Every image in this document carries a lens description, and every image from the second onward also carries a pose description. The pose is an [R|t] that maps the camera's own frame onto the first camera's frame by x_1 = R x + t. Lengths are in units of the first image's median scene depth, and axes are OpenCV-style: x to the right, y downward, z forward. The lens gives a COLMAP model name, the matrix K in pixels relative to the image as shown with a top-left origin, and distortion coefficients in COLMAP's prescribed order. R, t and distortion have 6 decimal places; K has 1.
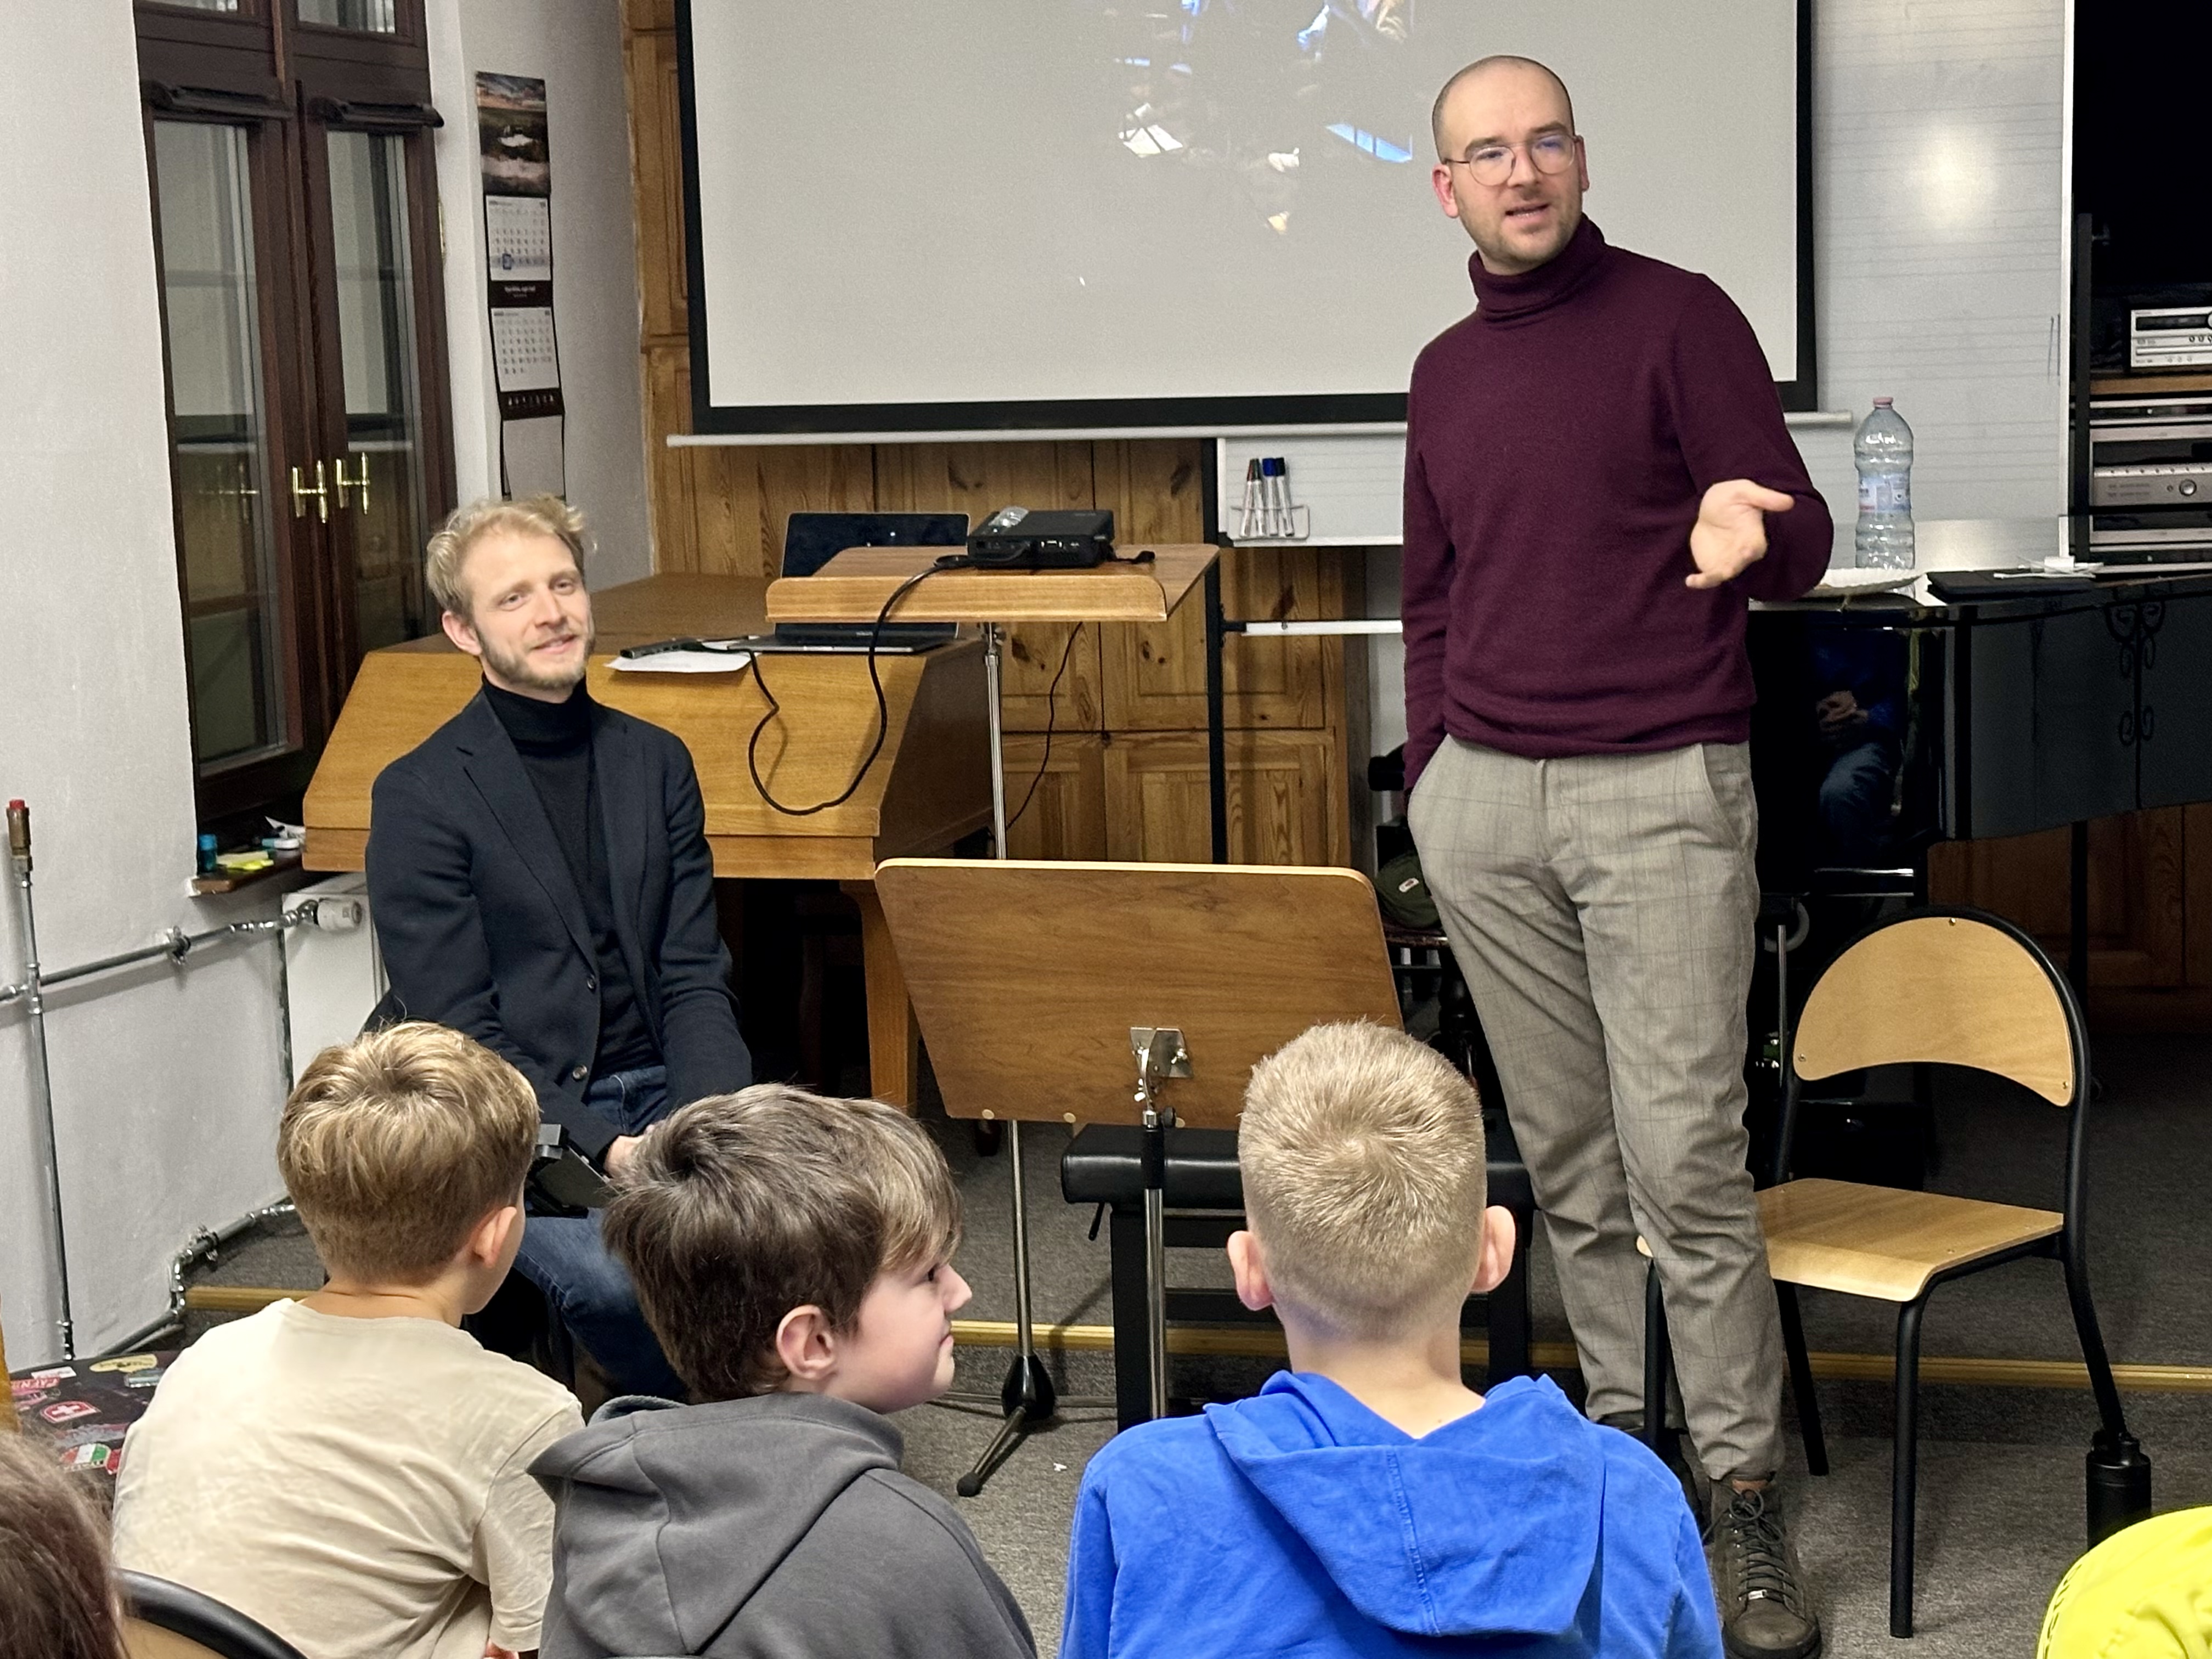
lens RADIAL K [[3896.6, 0, 1105.9], [0, 3896.6, 831.6], [0, 0, 1]] dist [0.112401, 0.000000]
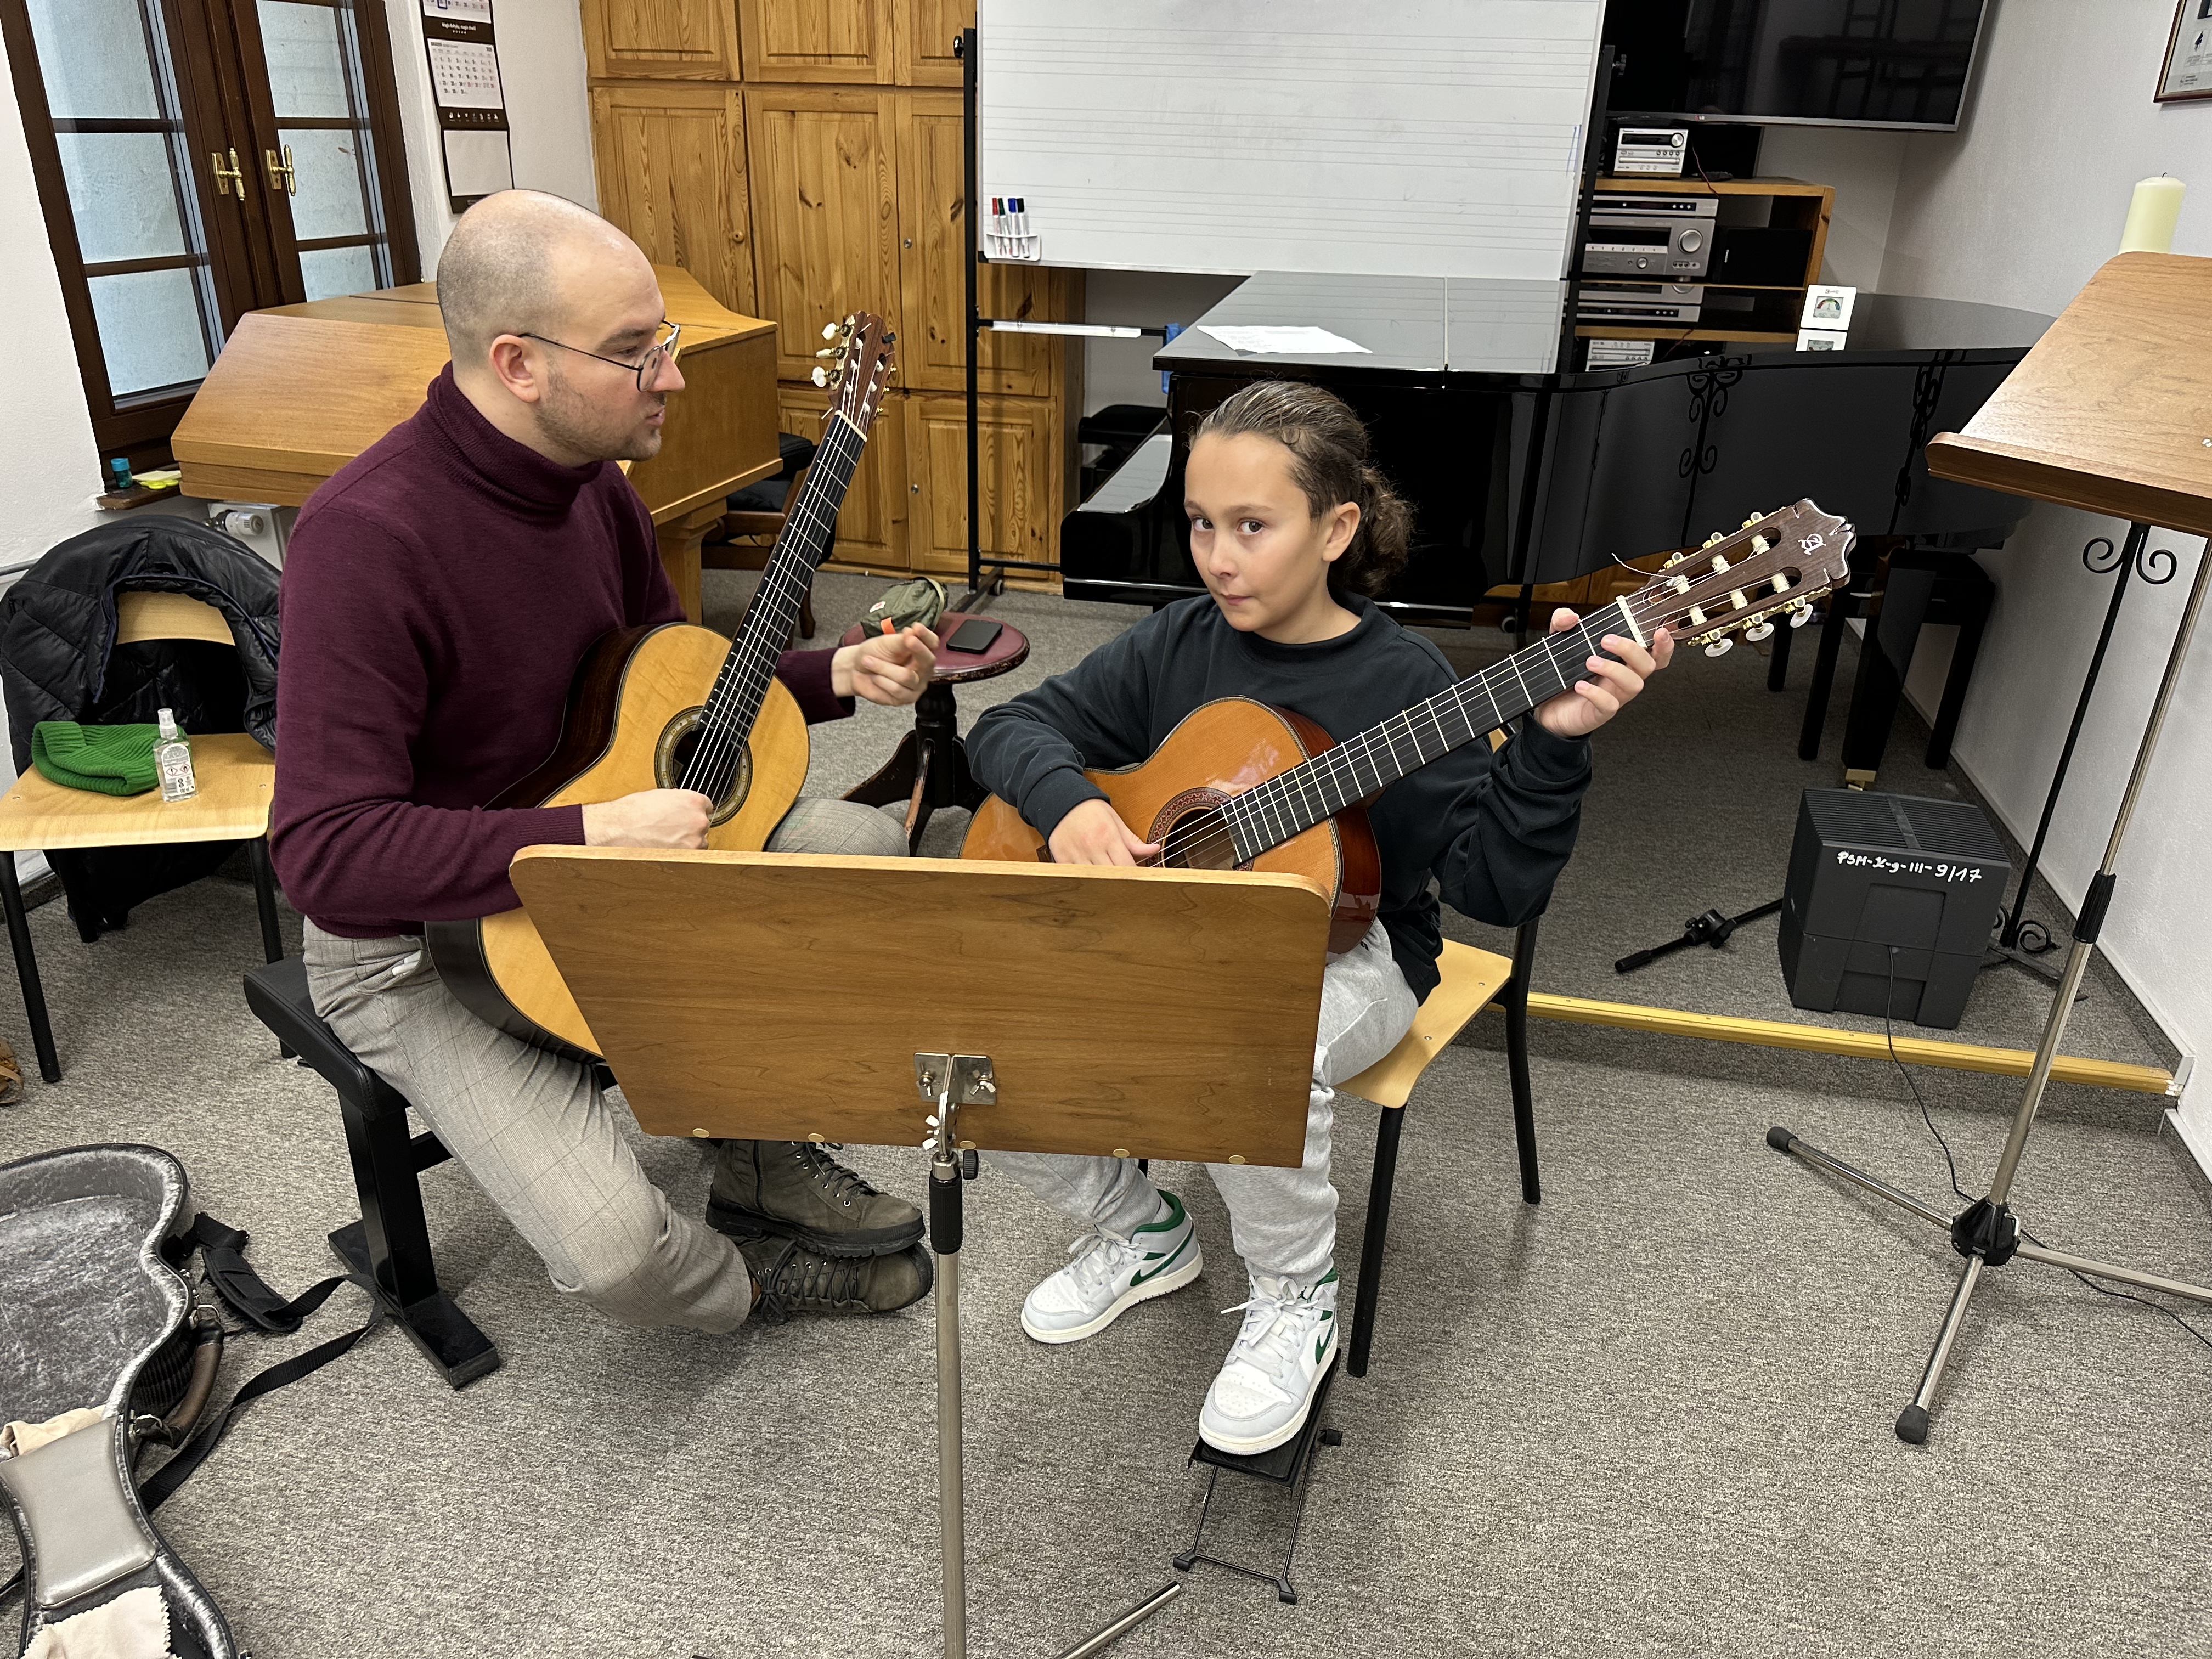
lens RADIAL K [[1576.1, 0, 1119.7], [0, 1576.1, 833.4], [0, 0, 1]] dist [0.029964, -0.022510]
pose [[0.997314, 0.040650, 0.060927, 0.054326], [-0.055923, 0.959808, 0.275031, -0.034891], [-0.047298, -0.277699, 0.959503, 0.383463]]
